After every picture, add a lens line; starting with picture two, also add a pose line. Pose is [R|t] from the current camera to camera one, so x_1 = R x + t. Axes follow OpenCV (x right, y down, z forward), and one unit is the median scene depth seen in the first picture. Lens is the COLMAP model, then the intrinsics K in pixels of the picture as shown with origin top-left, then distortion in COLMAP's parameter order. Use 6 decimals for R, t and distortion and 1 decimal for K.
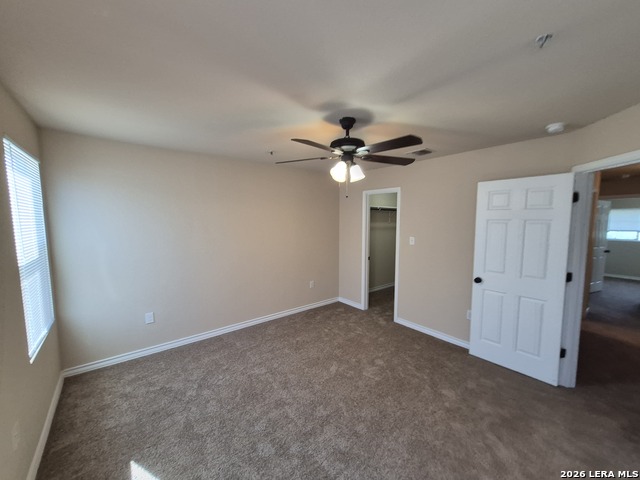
lens RADIAL K [[254.4, 0, 319.4], [0, 254.4, 240.5], [0, 0, 1]] dist [0.007345, 0.000030]
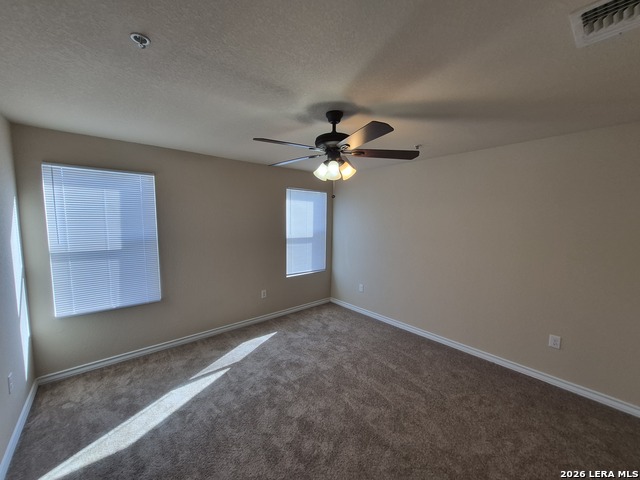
lens RADIAL K [[254.4, 0, 318.8], [0, 254.4, 241.9], [0, 0, 1]] dist [0.007345, 0.000030]
pose [[0.032256, 0.079397, -0.996321, 1.011041], [-0.112446, 0.990799, 0.075316, -0.059308], [0.993134, 0.109603, 0.040887, 0.886291]]
